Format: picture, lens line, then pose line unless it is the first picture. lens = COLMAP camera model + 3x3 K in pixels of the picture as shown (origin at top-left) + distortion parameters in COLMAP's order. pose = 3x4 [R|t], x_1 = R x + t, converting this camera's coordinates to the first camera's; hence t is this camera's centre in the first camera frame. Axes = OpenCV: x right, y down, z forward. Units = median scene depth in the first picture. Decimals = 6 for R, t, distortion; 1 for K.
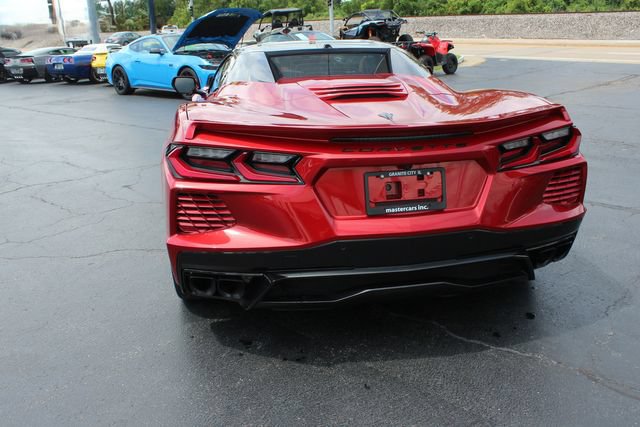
lens RADIAL K [[572.9, 0, 323.5], [0, 572.9, 225.7], [0, 0, 1]] dist [-0.179716, 0.170349]
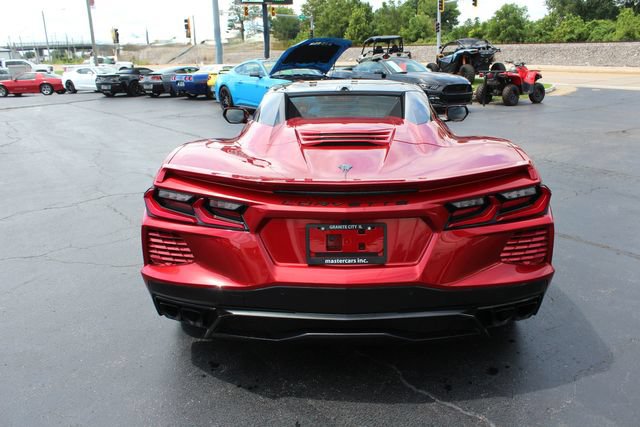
lens RADIAL K [[530.0, 0, 323.8], [0, 530.0, 224.8], [0, 0, 1]] dist [-0.170430, 0.148859]
pose [[0.979639, 0.069745, -0.188263, 0.245952], [-0.072637, 0.997322, -0.008500, -0.073137], [0.187166, 0.022002, 0.982082, 0.039879]]
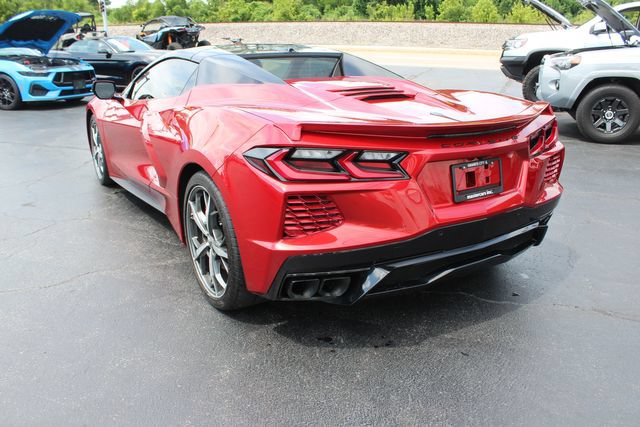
lens RADIAL K [[541.6, 0, 323.3], [0, 541.6, 223.7], [0, 0, 1]] dist [-0.162046, 0.135733]
pose [[0.919605, -0.100813, 0.379689, -0.489502], [0.099629, 0.994763, 0.022822, -0.023431], [-0.380002, 0.016841, 0.924832, 0.104834]]
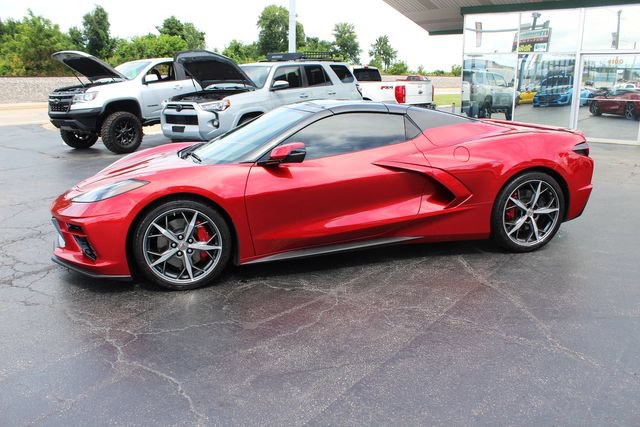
lens RADIAL K [[531.1, 0, 321.5], [0, 531.1, 216.0], [0, 0, 1]] dist [-0.171392, 0.155300]
pose [[-0.089843, -0.220367, 0.971271, -1.909134], [0.340115, 0.909799, 0.237880, -0.622378], [-0.936082, 0.351716, -0.006789, 1.829211]]
